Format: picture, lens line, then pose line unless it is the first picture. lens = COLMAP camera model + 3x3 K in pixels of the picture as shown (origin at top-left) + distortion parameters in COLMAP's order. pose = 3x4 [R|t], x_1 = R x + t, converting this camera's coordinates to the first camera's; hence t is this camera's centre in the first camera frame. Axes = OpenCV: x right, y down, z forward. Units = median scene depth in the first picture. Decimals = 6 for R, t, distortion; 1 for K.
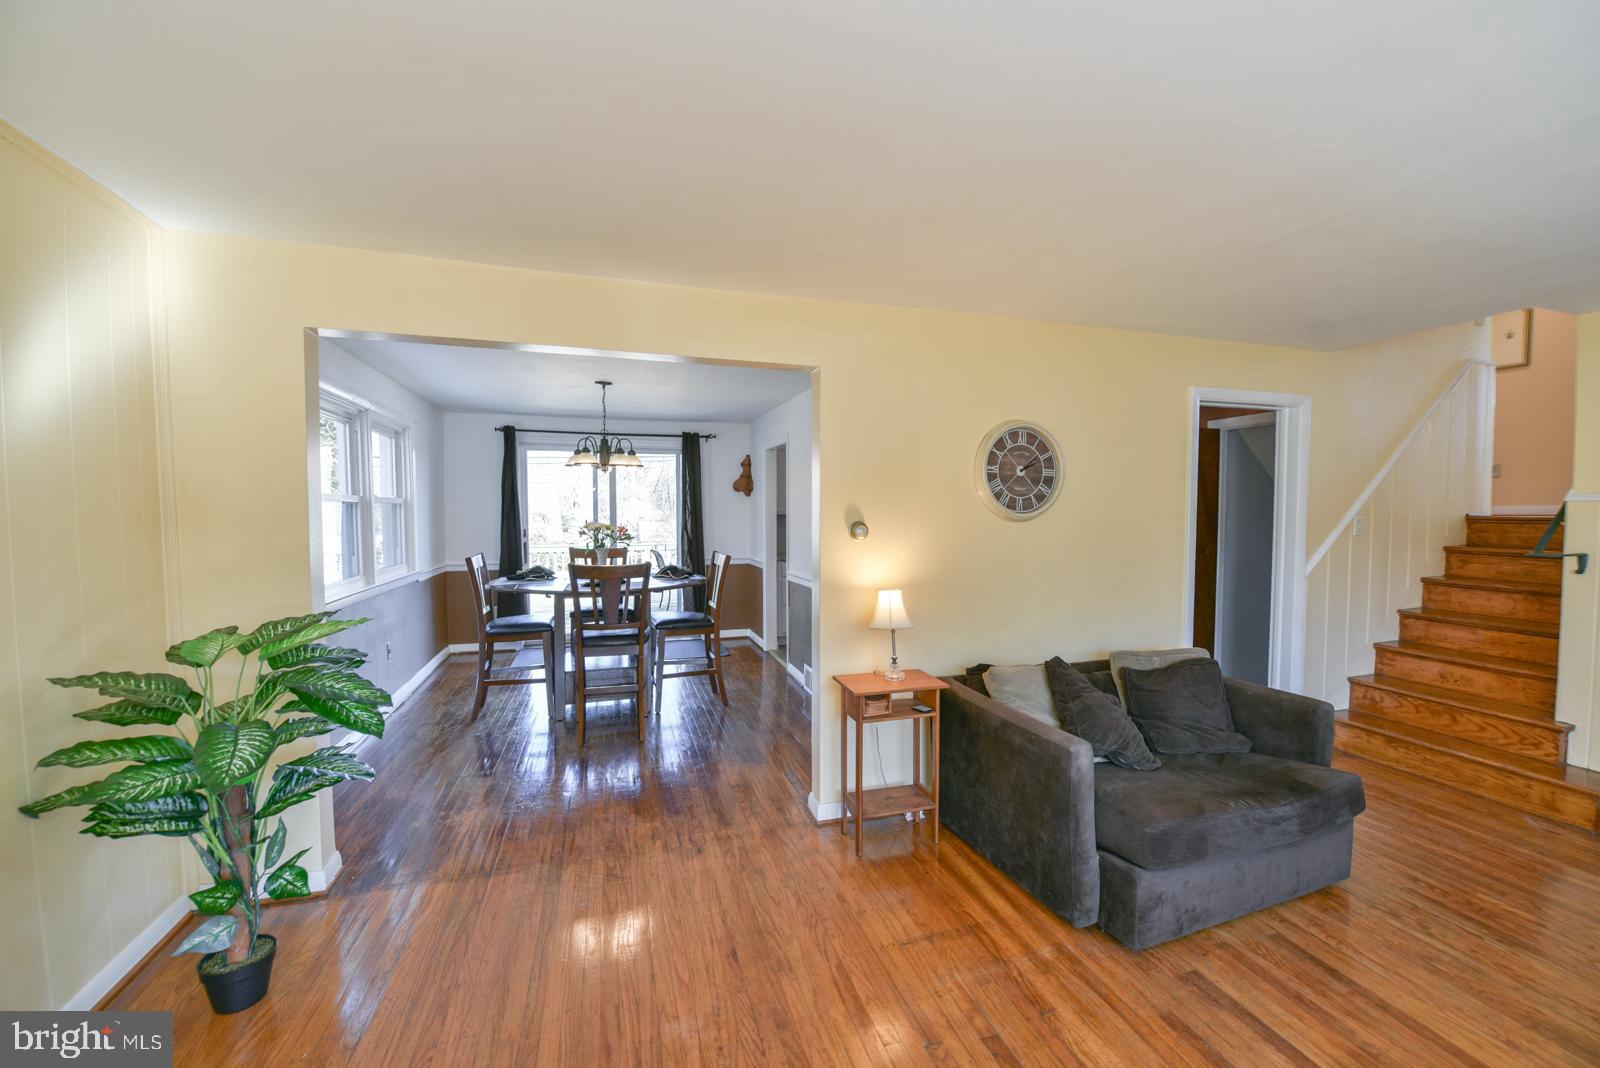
lens RADIAL K [[644.3, 0, 804.9], [0, 644.3, 539.5], [0, 0, 1]] dist [-0.010899, -0.003796]
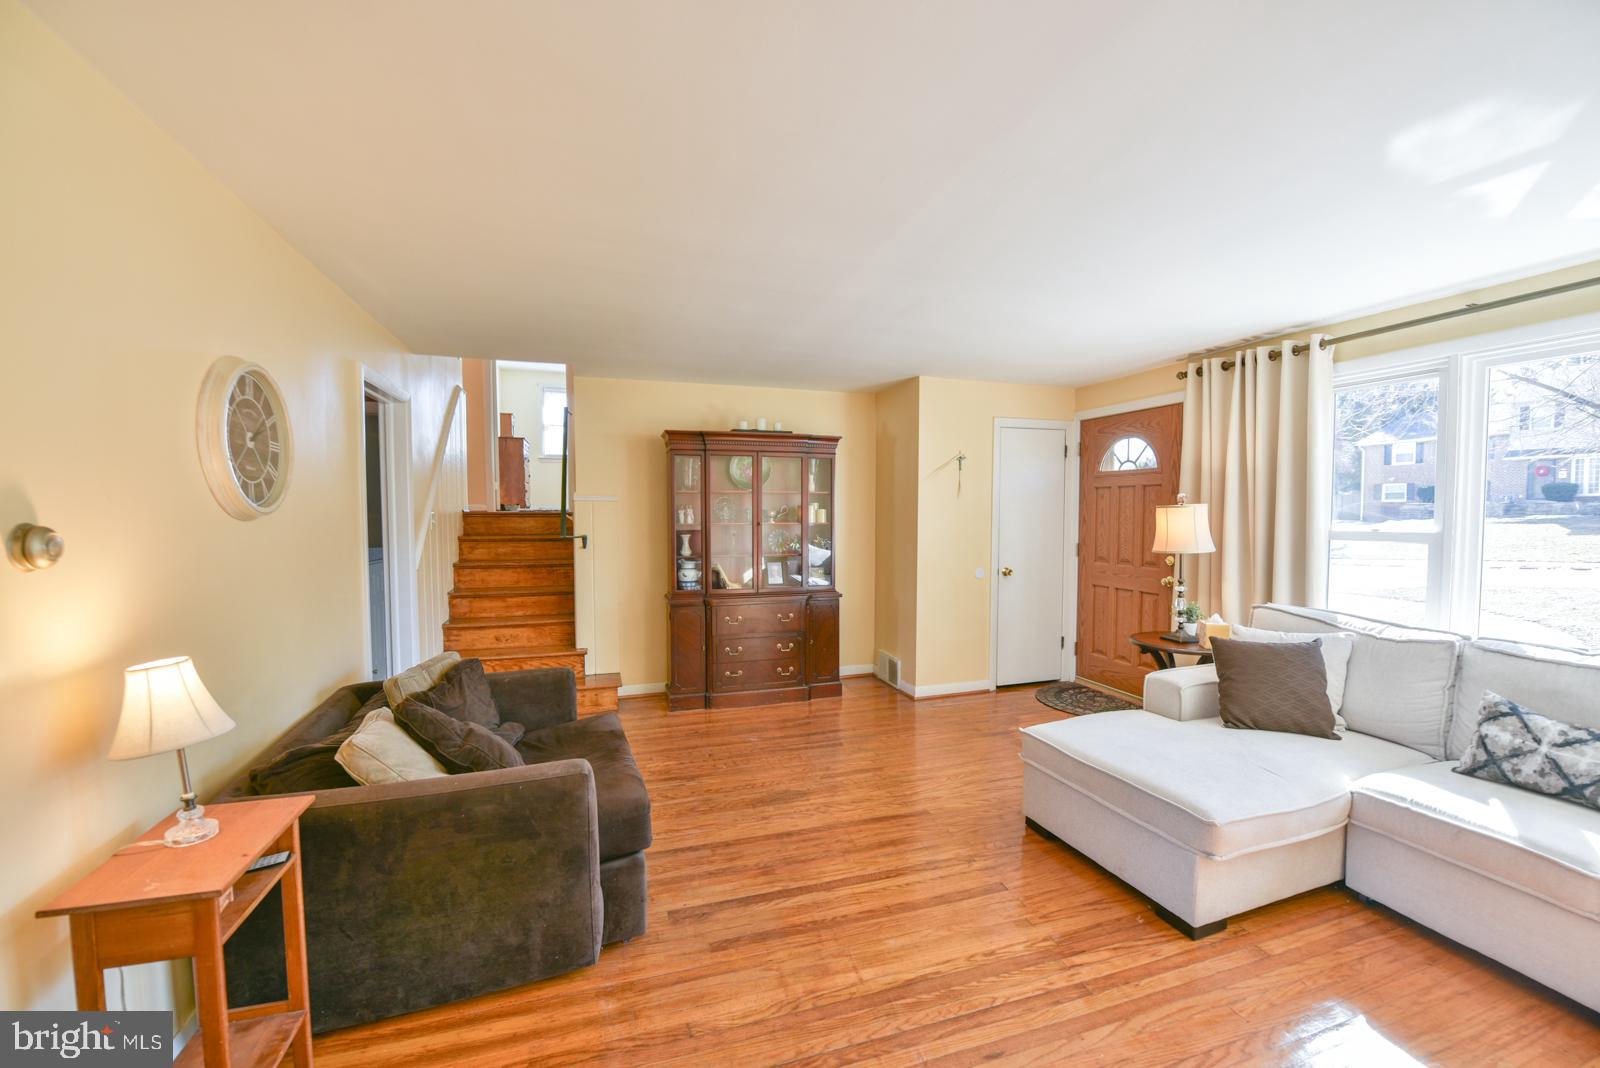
lens RADIAL K [[644.3, 0, 804.9], [0, 644.3, 539.5], [0, 0, 1]] dist [-0.010899, -0.003796]
pose [[-0.026398, -0.043454, 0.998707, -0.326575], [0.042741, 0.998092, 0.044557, -0.013746], [-0.998737, 0.043862, -0.024491, 0.495800]]
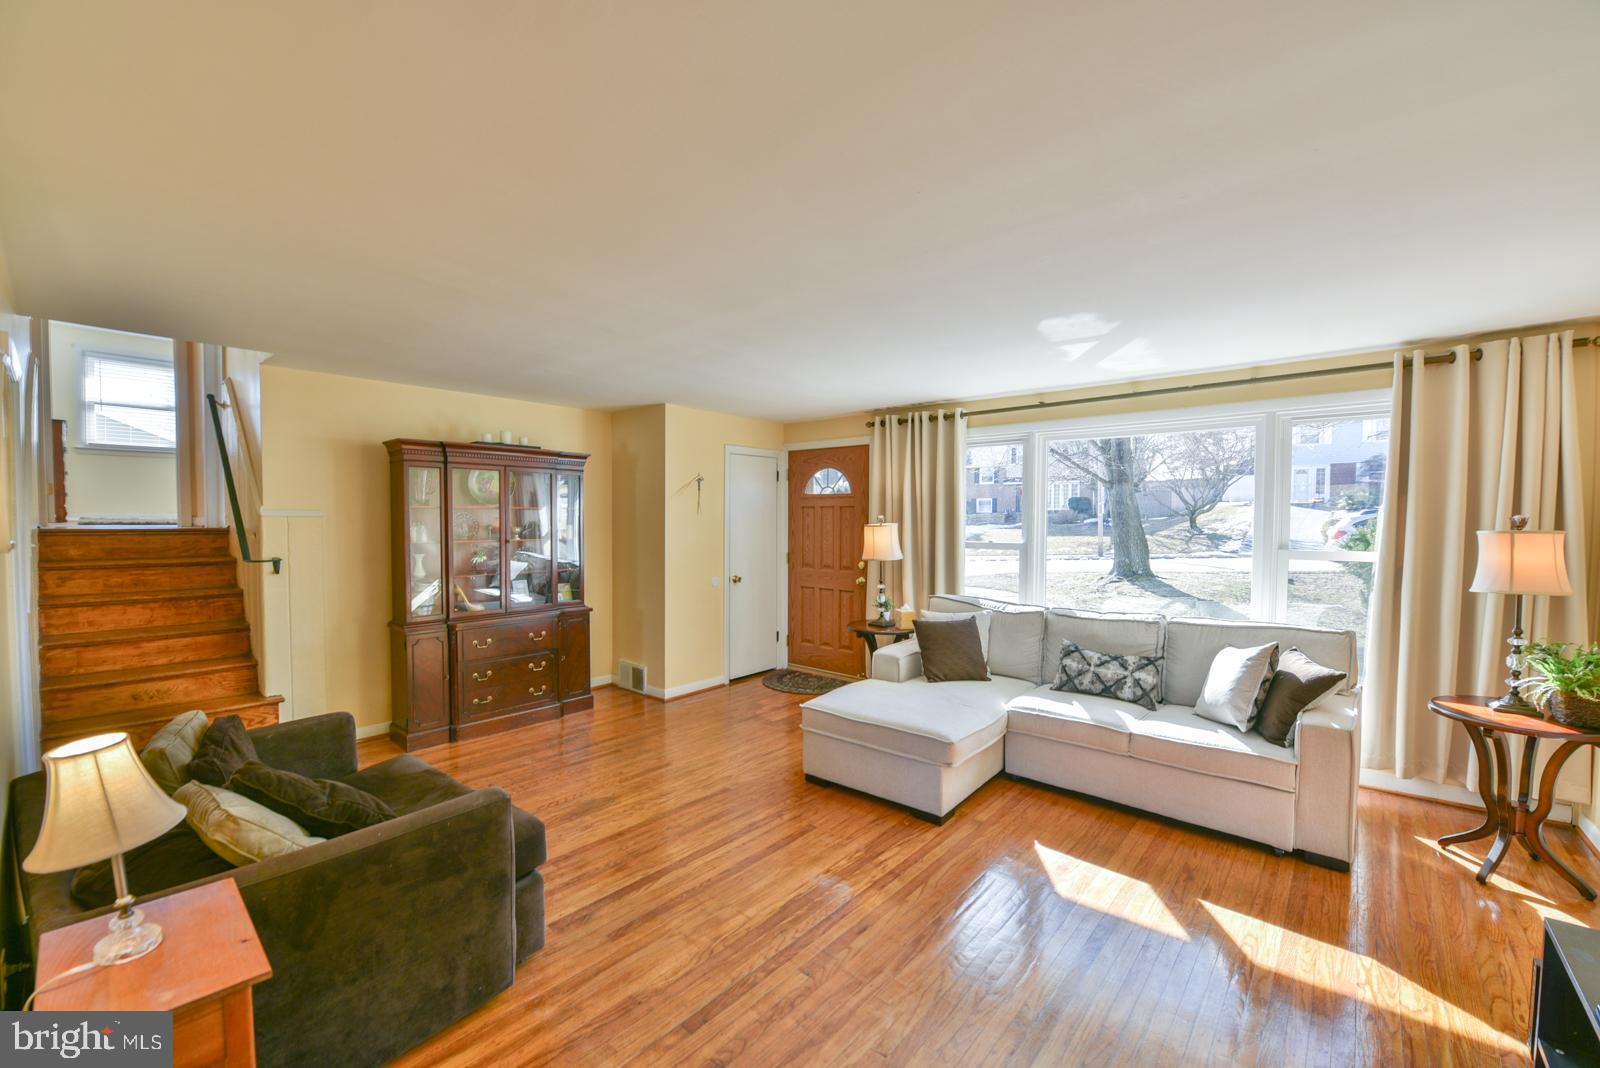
lens RADIAL K [[644.3, 0, 804.9], [0, 644.3, 539.5], [0, 0, 1]] dist [-0.010899, -0.003796]
pose [[-0.541588, -0.029784, 0.840117, -0.396031], [0.031707, 0.997937, 0.055819, -0.051041], [-0.840046, 0.056868, -0.539526, 0.783411]]
